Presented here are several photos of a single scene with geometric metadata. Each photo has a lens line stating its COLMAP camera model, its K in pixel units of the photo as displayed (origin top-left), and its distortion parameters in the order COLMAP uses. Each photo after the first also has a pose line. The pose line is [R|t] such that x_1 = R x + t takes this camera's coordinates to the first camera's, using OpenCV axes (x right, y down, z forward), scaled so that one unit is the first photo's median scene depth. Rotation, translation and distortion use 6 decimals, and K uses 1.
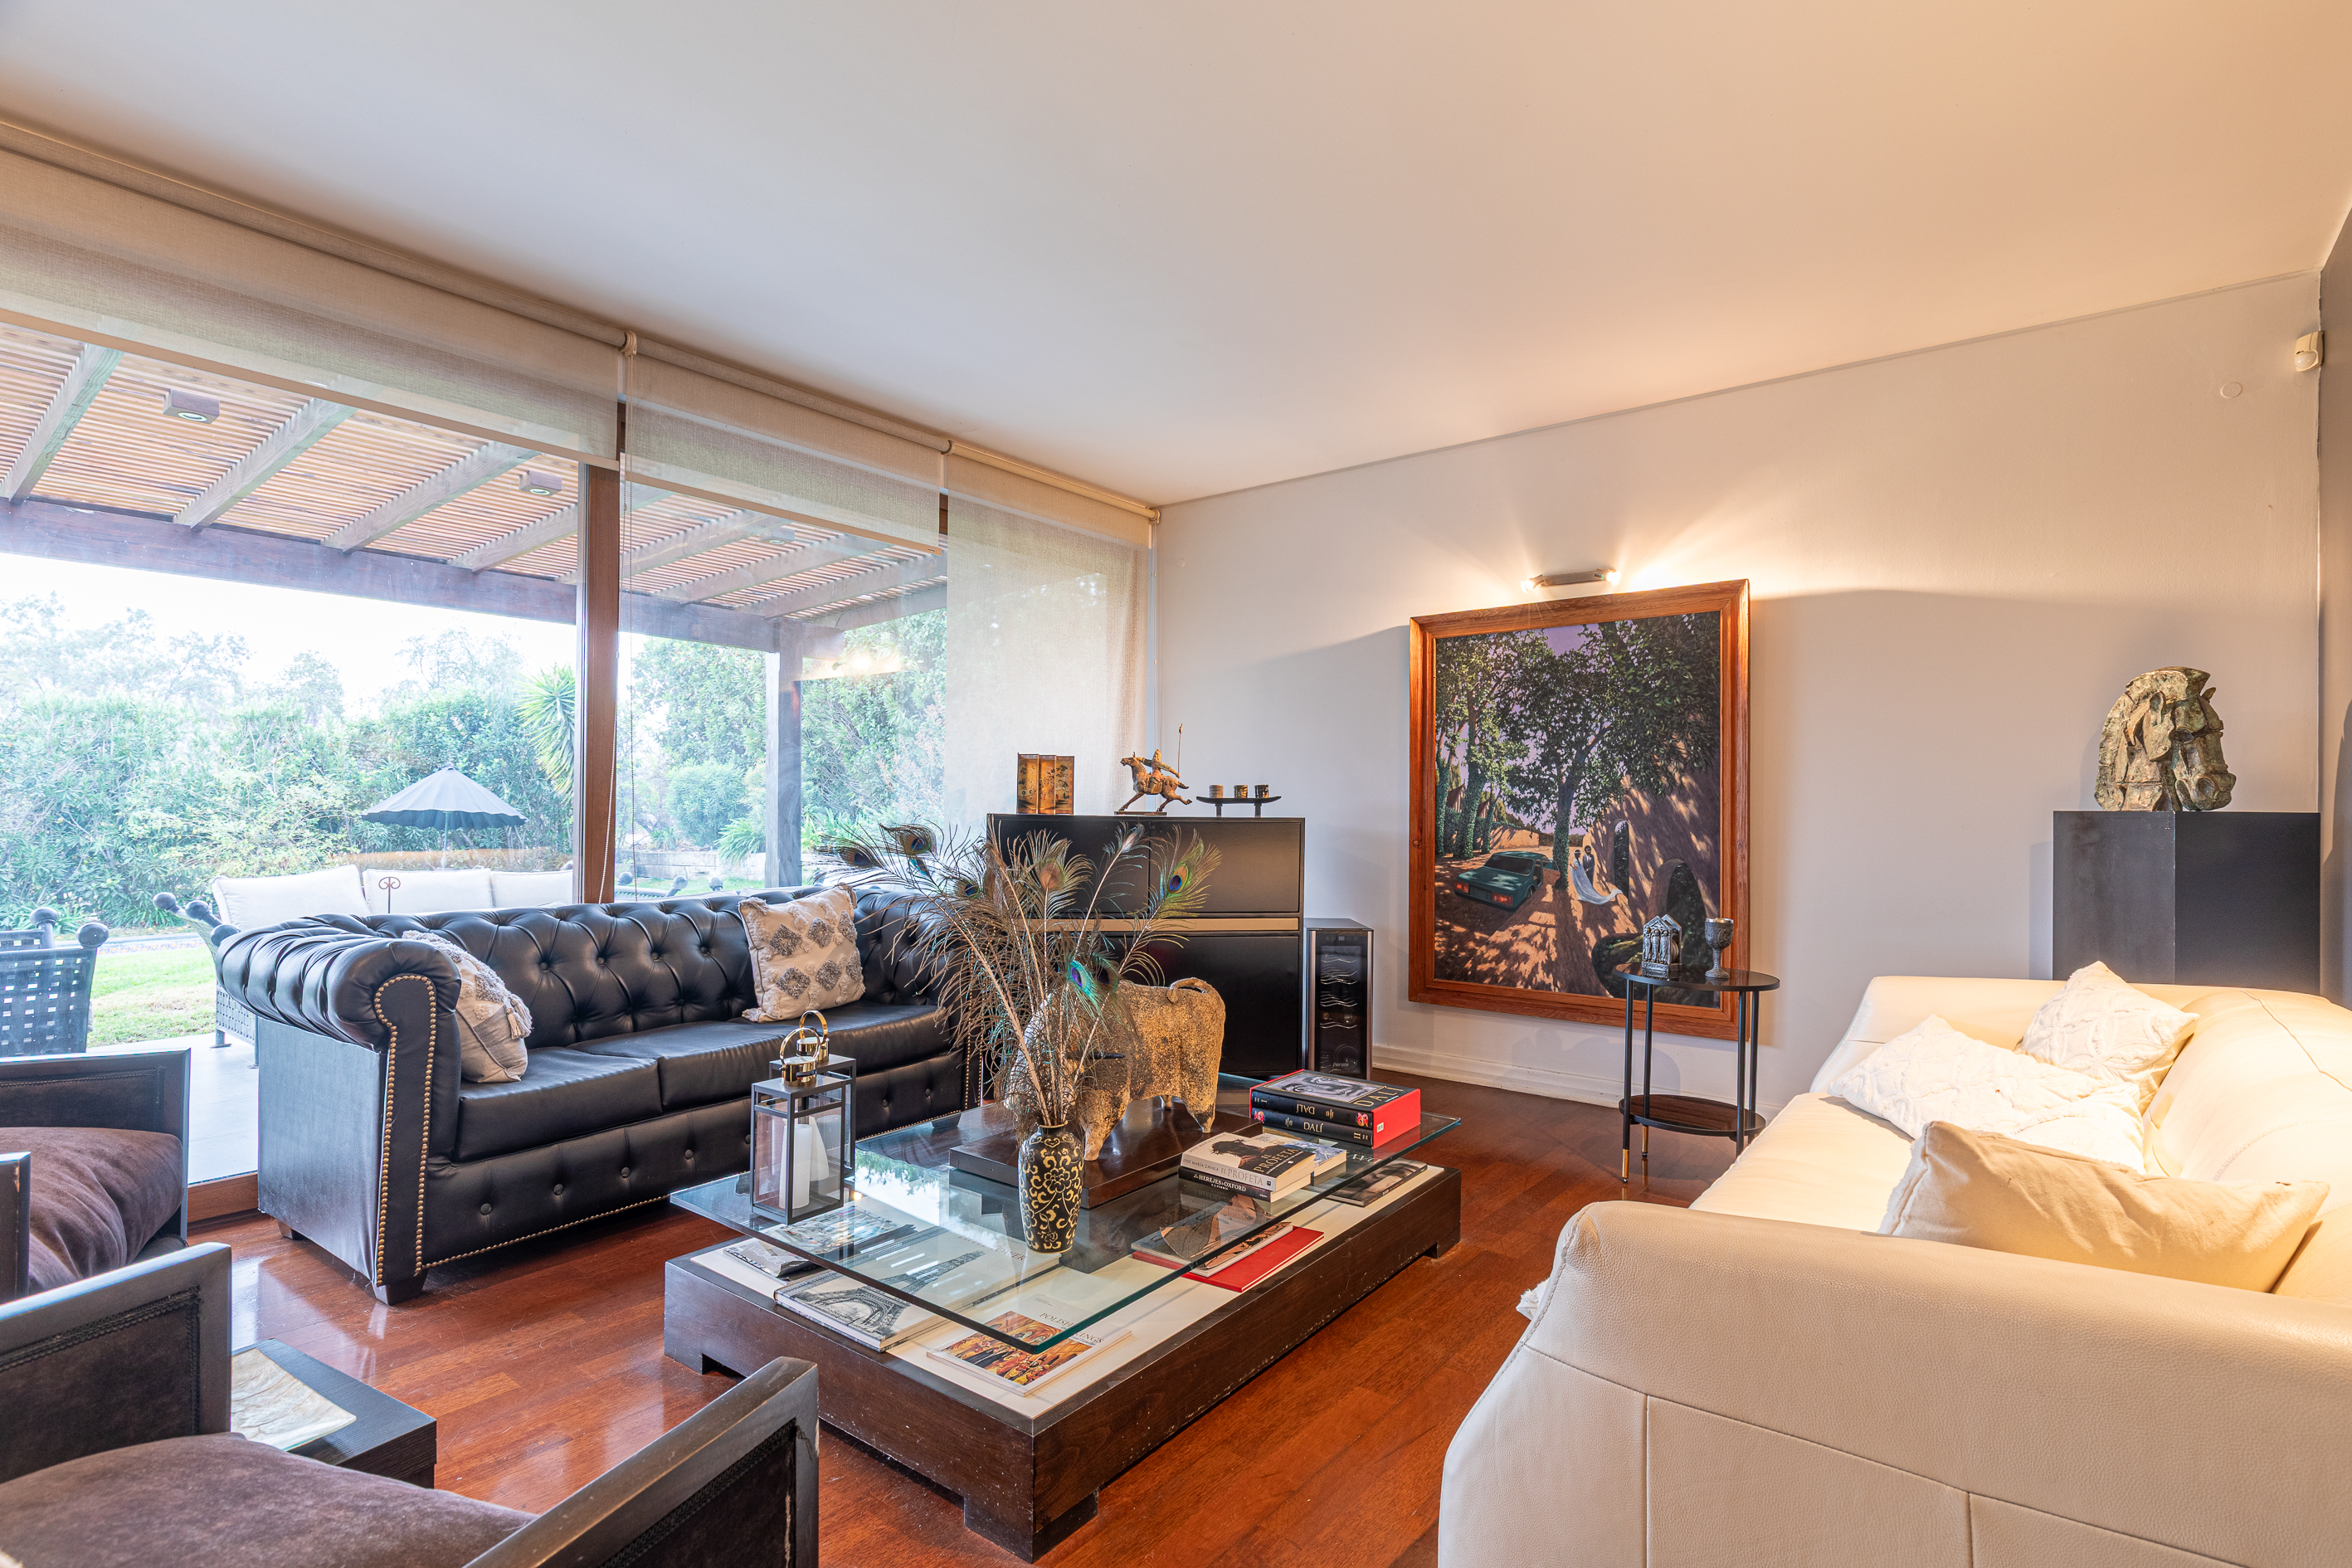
lens RADIAL K [[1114.9, 0, 1186.1], [0, 1114.9, 793.0], [0, 0, 1]] dist [0.003020, -0.000120]
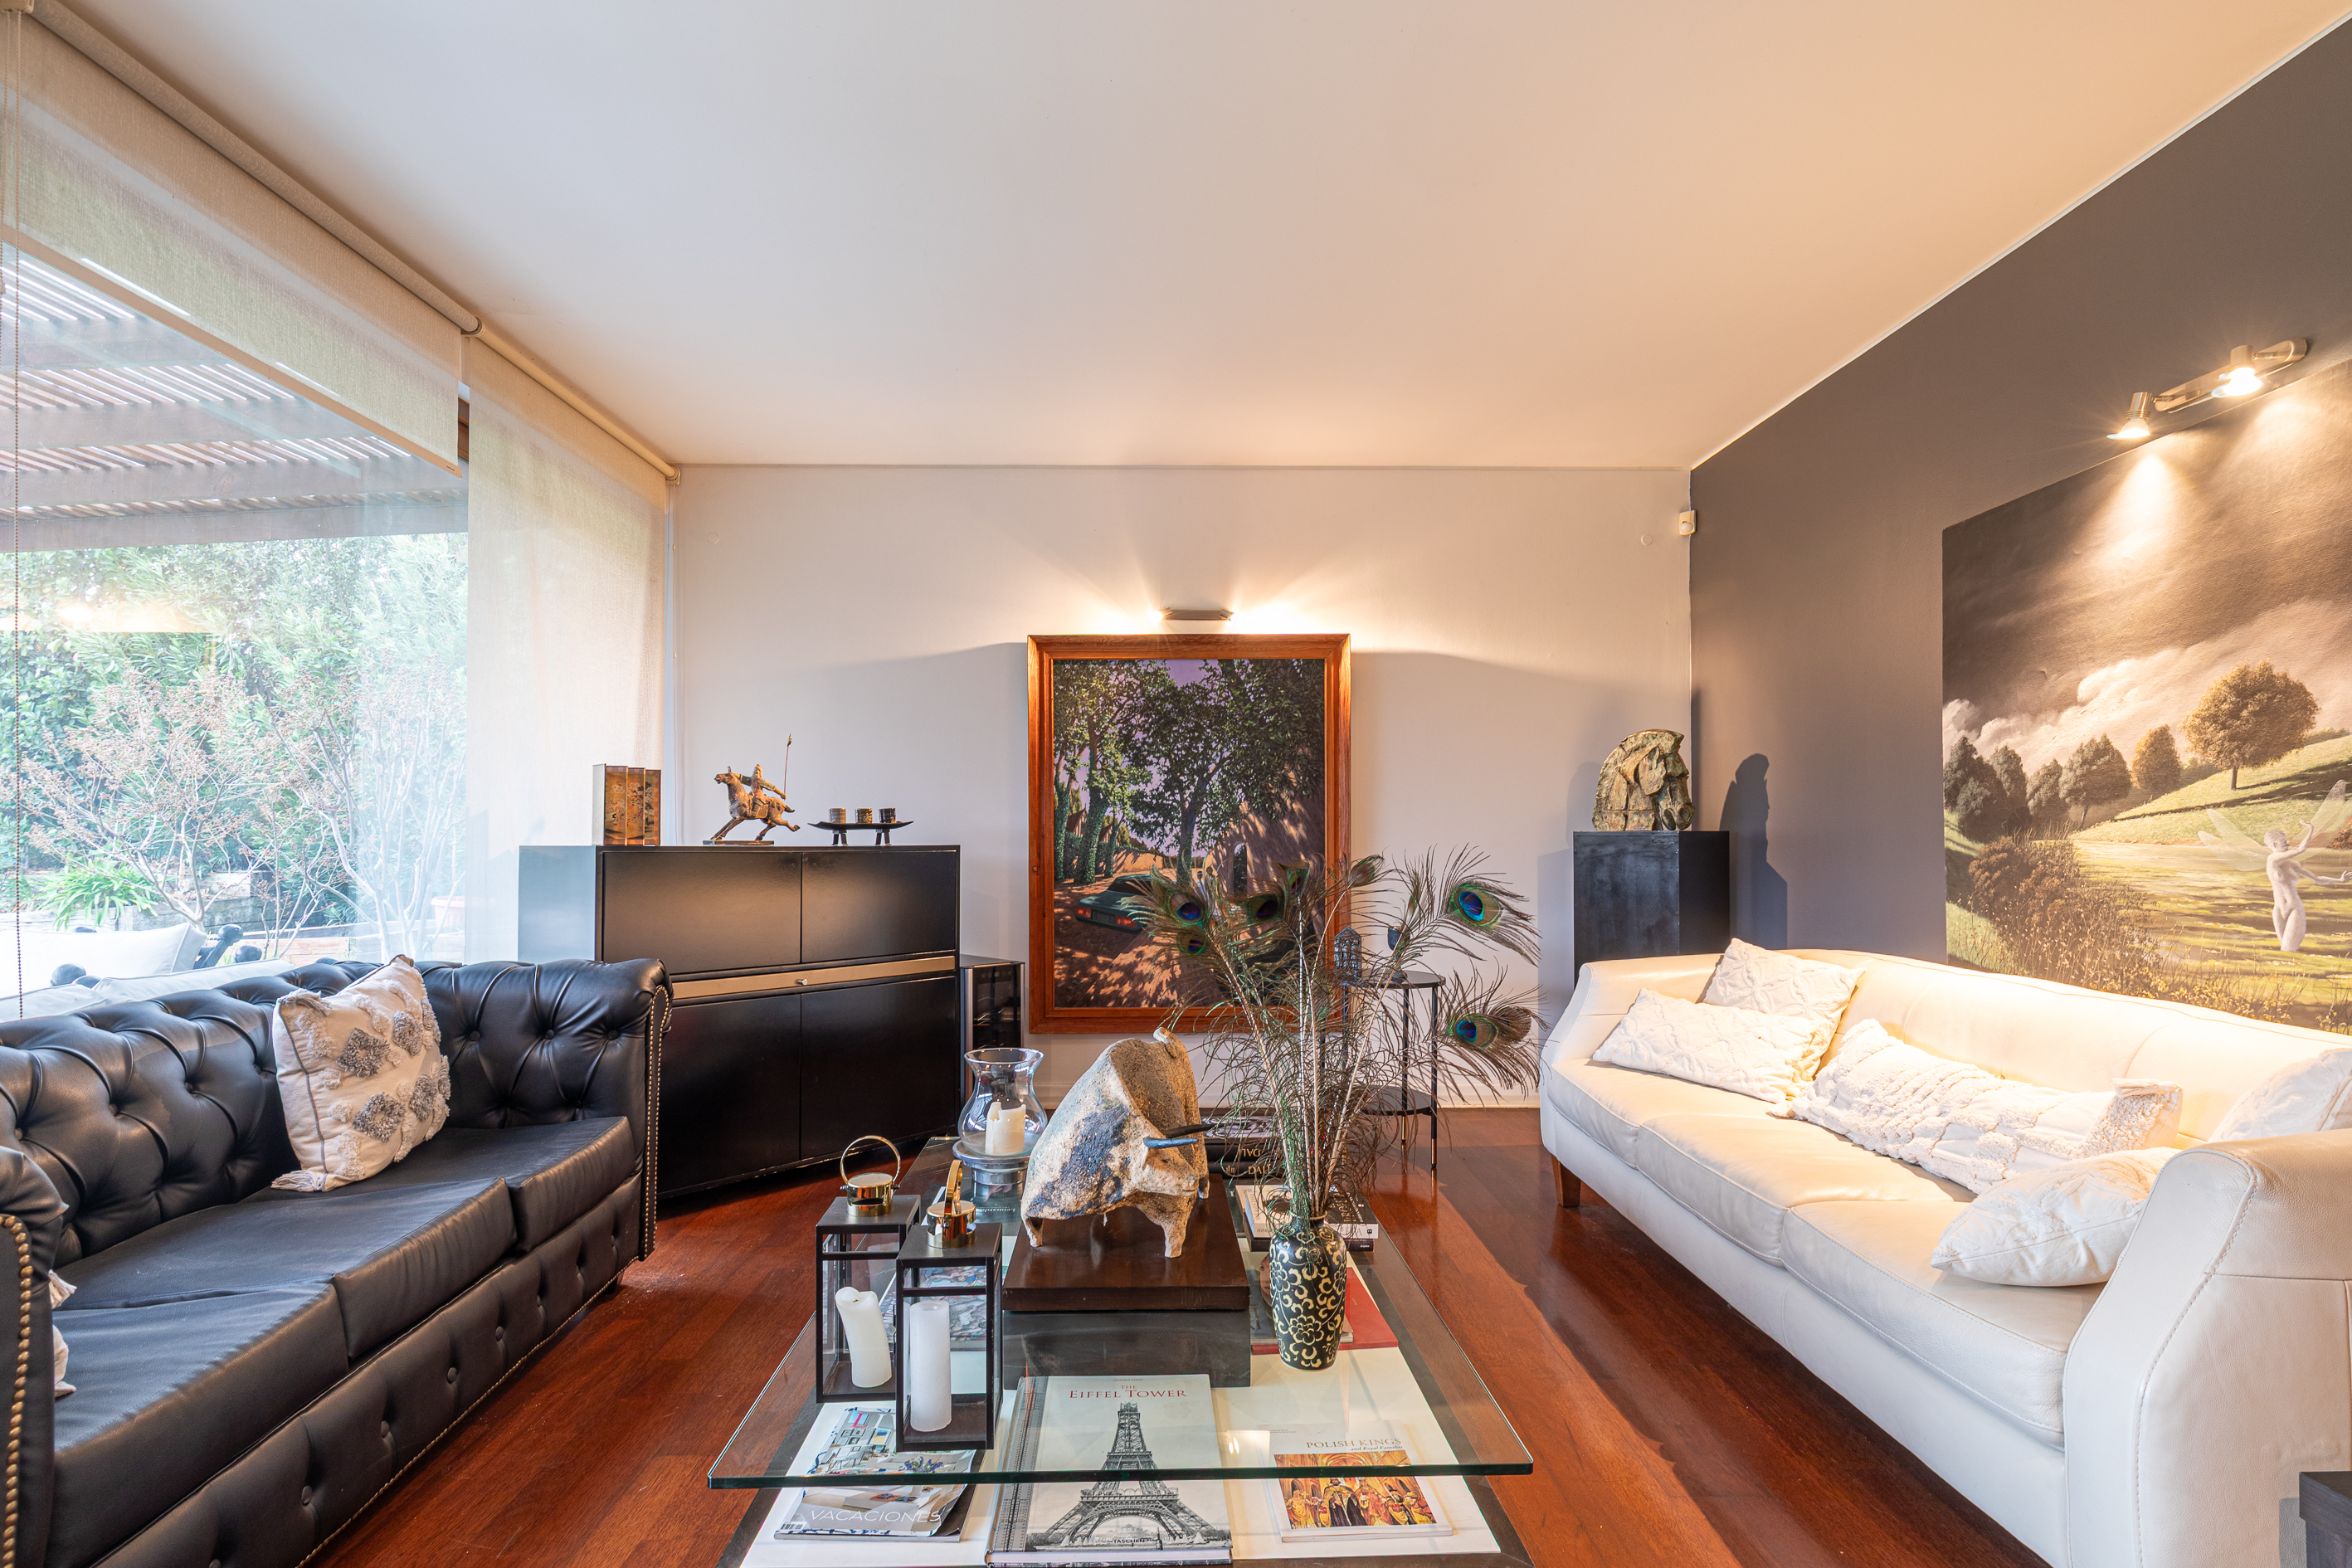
lens RADIAL K [[1114.9, 0, 1168.9], [0, 1114.9, 820.4], [0, 0, 1]] dist [0.003020, -0.000120]
pose [[0.781579, -0.001753, 0.623803, -0.333507], [-0.000425, 0.999994, 0.003342, -0.001016], [-0.623806, -0.002878, 0.781574, 0.188771]]
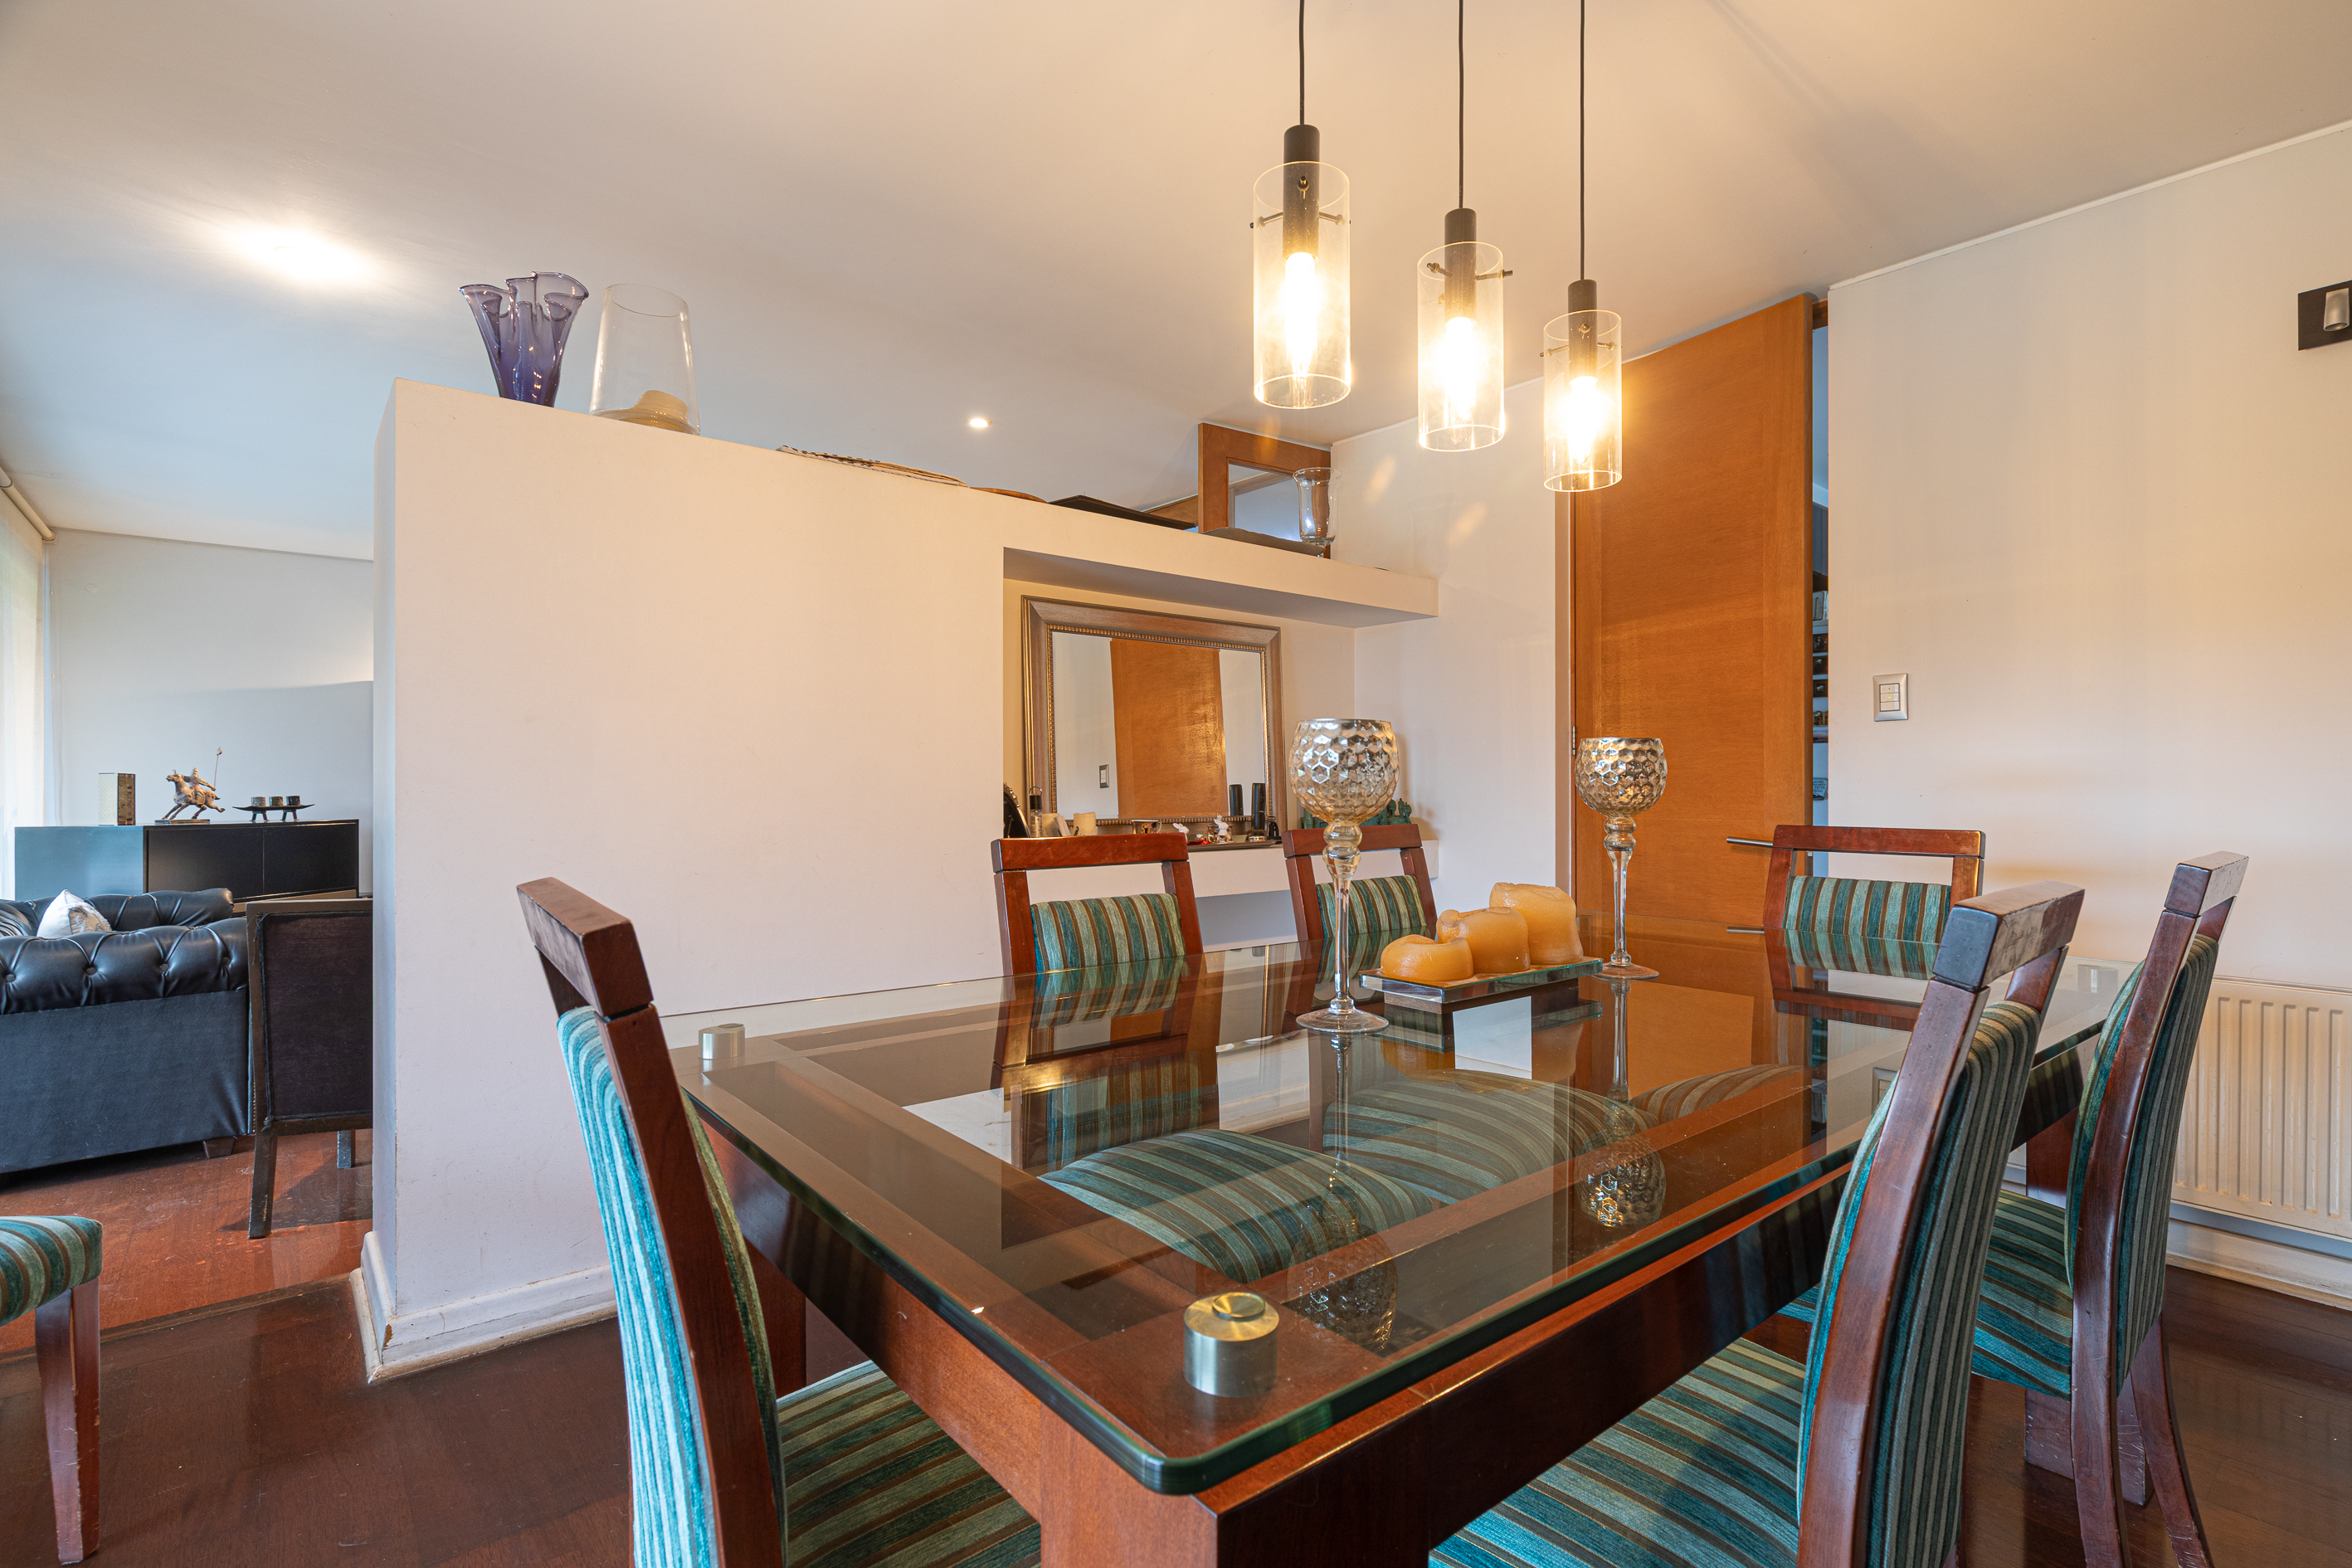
lens RADIAL K [[1114.9, 0, 1164.8], [0, 1114.9, 790.0], [0, 0, 1]] dist [0.003020, -0.000120]
pose [[0.228881, -0.016562, 0.973313, -1.074157], [-0.011543, 0.999739, 0.019726, -0.057257], [-0.973386, -0.015750, 0.228631, -0.342083]]
